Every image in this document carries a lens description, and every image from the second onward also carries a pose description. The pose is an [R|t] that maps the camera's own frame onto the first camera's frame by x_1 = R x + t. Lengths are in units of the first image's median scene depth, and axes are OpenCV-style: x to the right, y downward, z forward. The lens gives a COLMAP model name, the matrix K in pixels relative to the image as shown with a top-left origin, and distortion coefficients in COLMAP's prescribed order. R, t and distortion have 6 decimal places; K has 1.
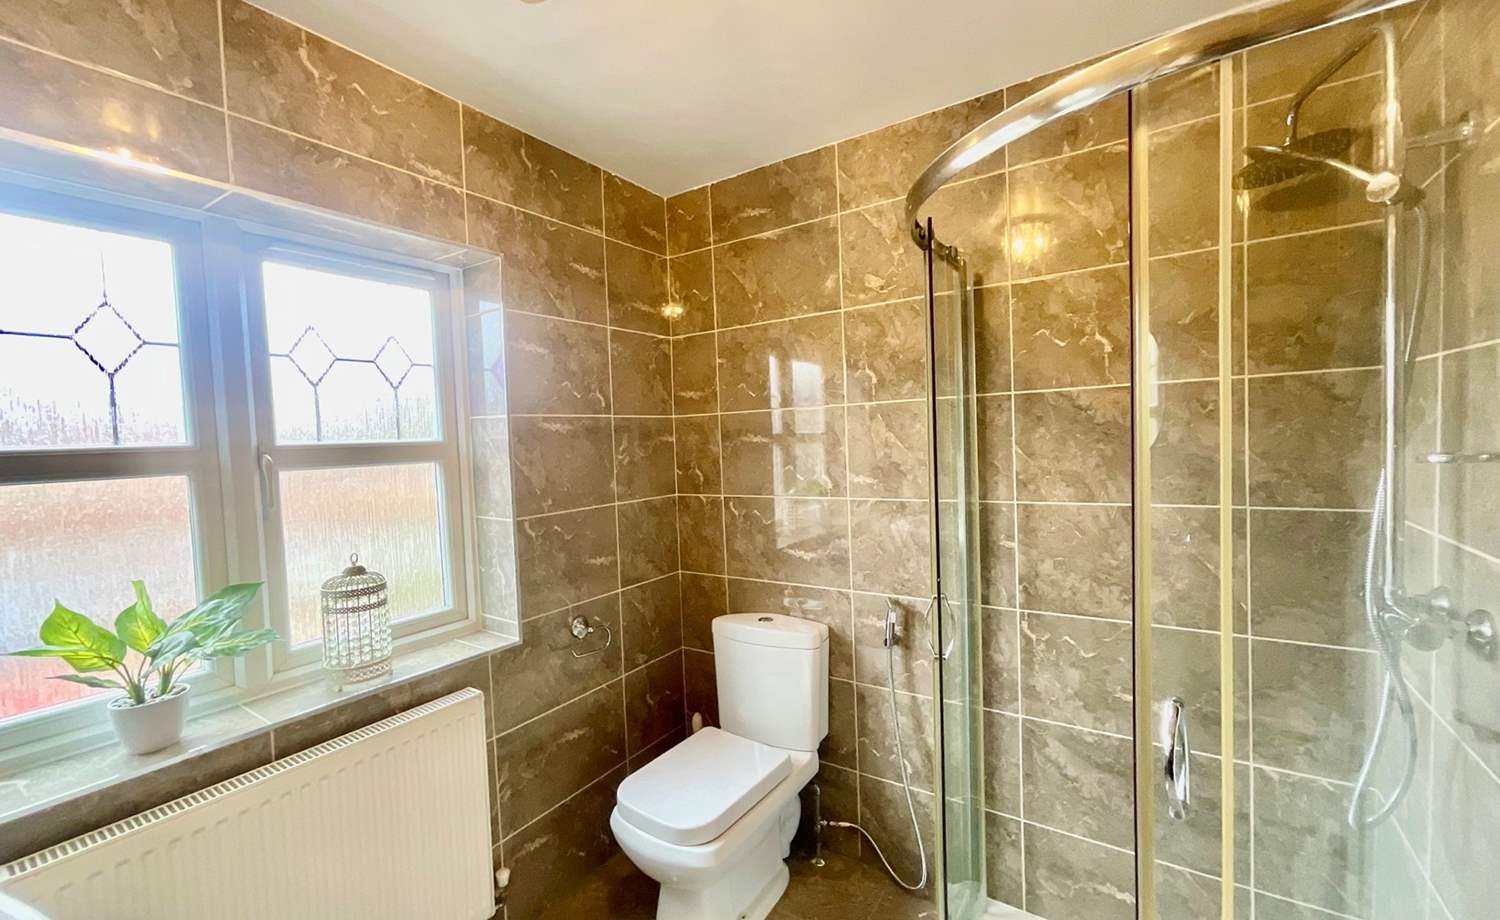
lens RADIAL K [[628.2, 0, 776.6], [0, 628.2, 458.3], [0, 0, 1]] dist [-0.001055, 0.000256]
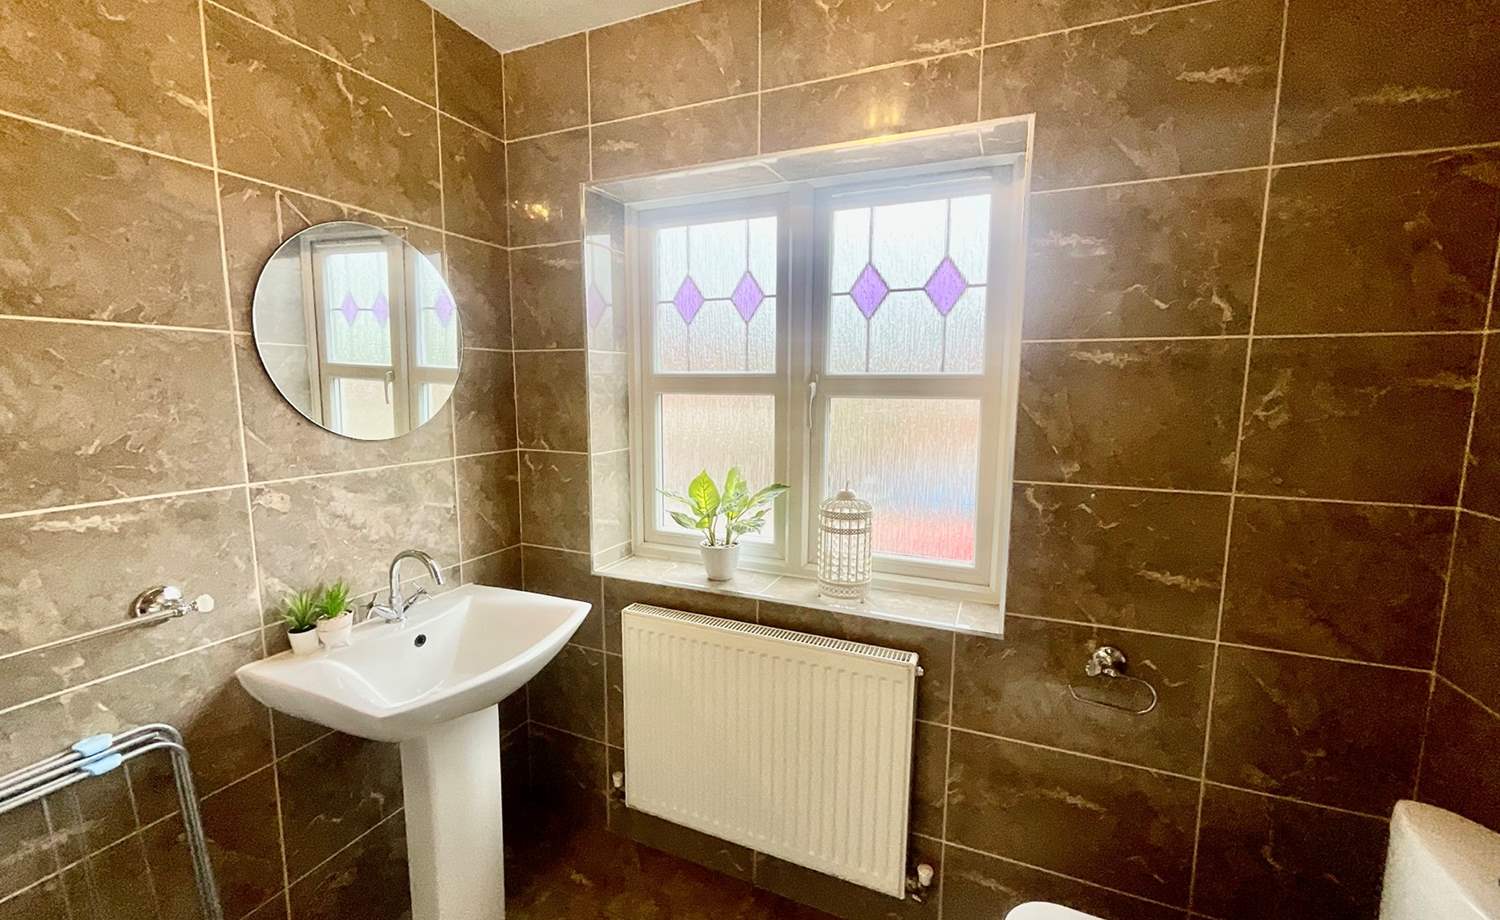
lens RADIAL K [[609.7, 0, 750.0], [0, 609.7, 460.0], [0, 0, 1]] dist [-0.000735, -0.000137]
pose [[0.131417, 0.159608, -0.978394, 0.276375], [-0.047366, 0.986837, 0.154623, -0.028695], [0.990195, 0.026022, 0.137247, 0.625194]]
